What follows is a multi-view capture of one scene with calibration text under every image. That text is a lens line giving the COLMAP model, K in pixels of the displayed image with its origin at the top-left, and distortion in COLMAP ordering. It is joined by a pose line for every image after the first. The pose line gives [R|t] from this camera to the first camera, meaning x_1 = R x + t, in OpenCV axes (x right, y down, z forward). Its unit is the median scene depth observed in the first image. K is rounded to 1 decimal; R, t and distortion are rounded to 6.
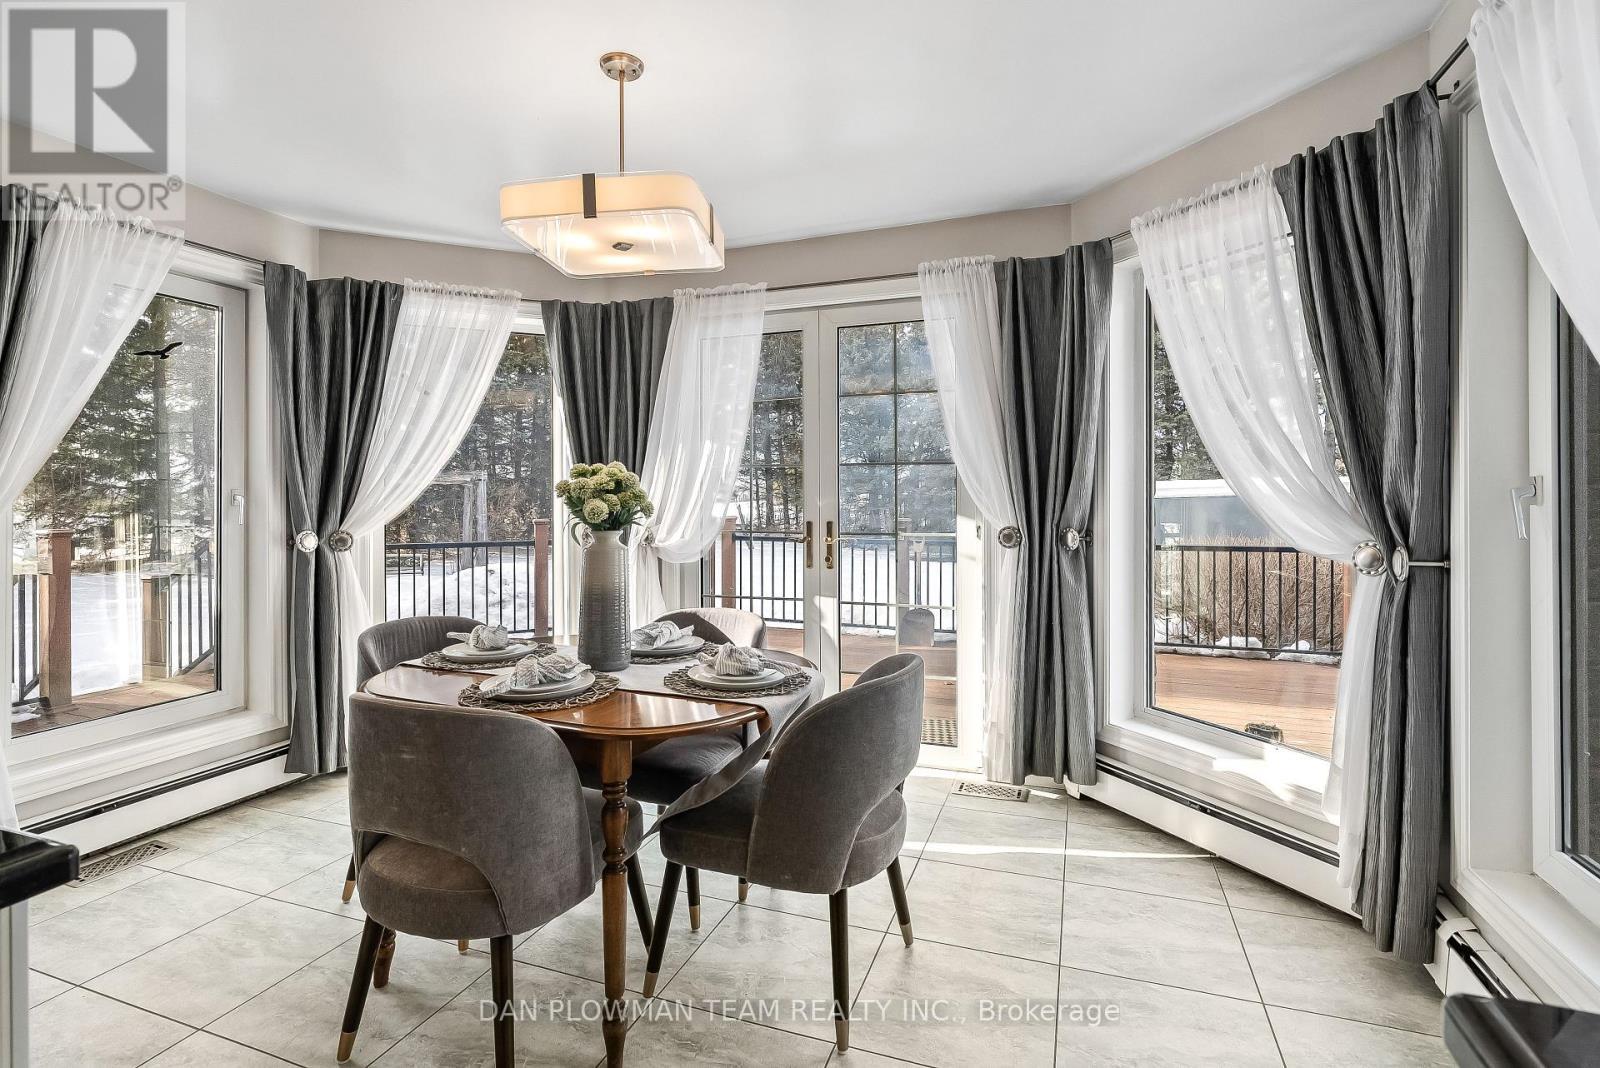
lens RADIAL K [[773.8, 0, 797.0], [0, 773.8, 482.7], [0, 0, 1]] dist [-0.035164, -0.000088]
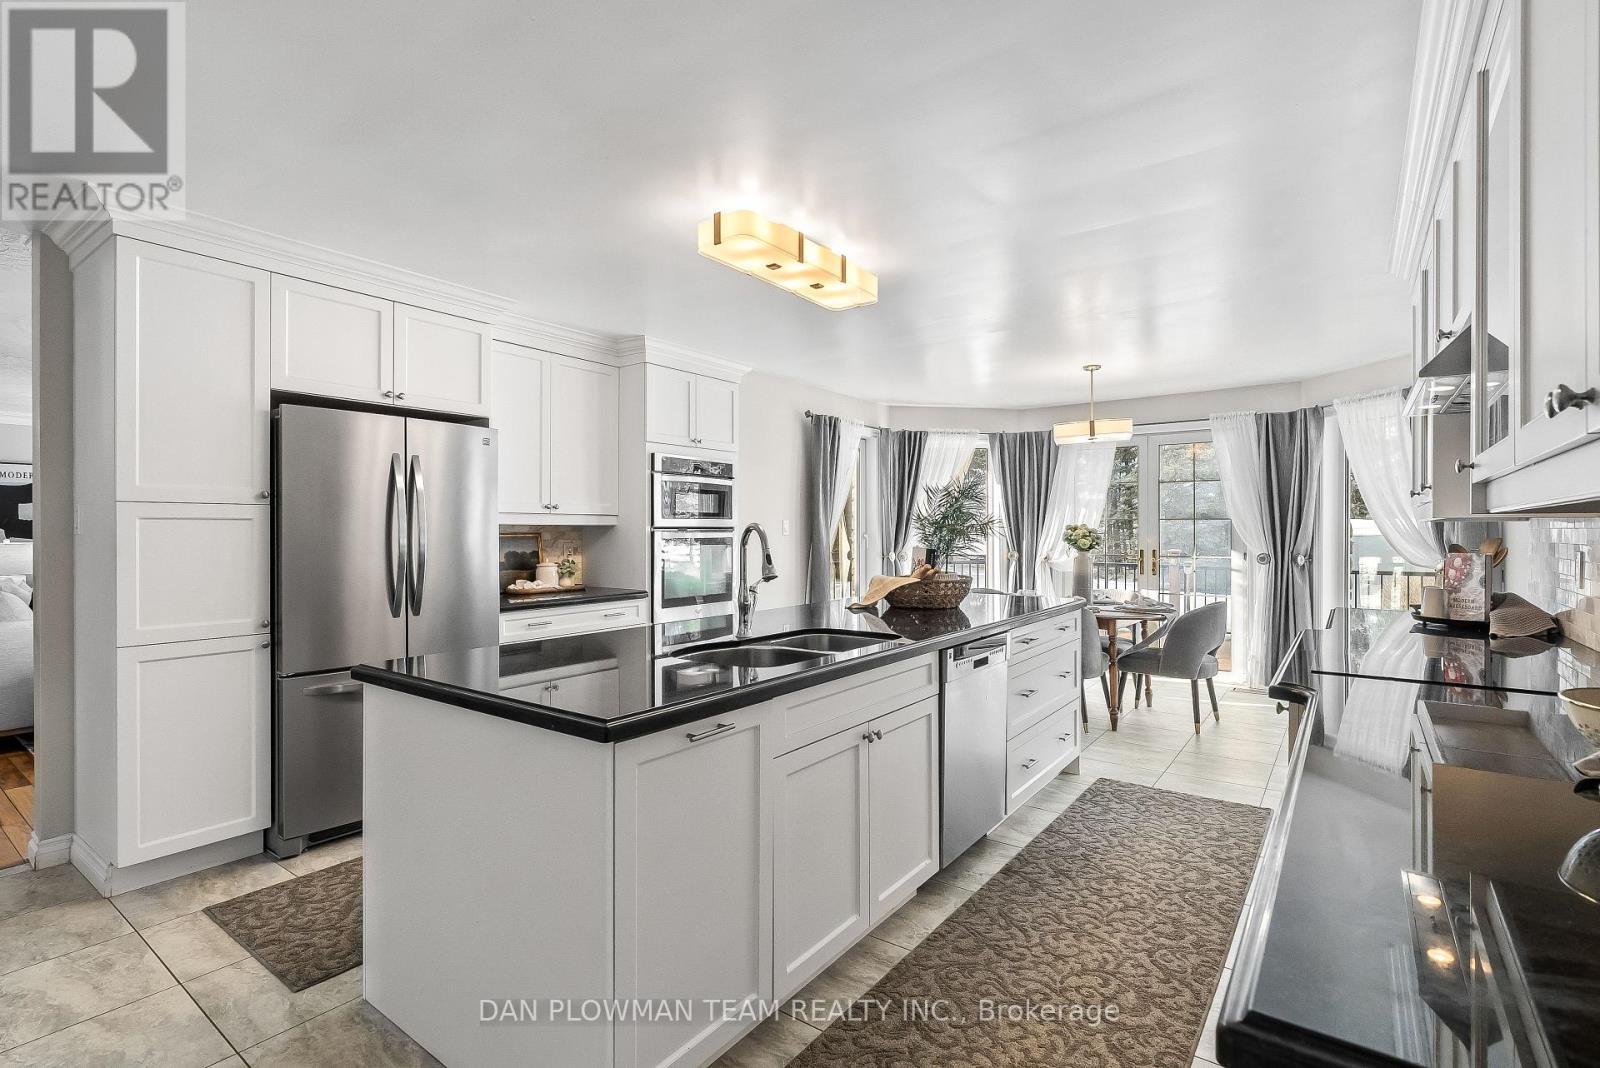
lens RADIAL K [[755.4, 0, 806.8], [0, 755.4, 521.3], [0, 0, 1]] dist [-0.005186, -0.000299]
pose [[0.962094, 0.001255, -0.272714, -0.308501], [0.001206, 0.999960, 0.008855, -0.040510], [0.272714, -0.008849, 0.962054, -1.122426]]
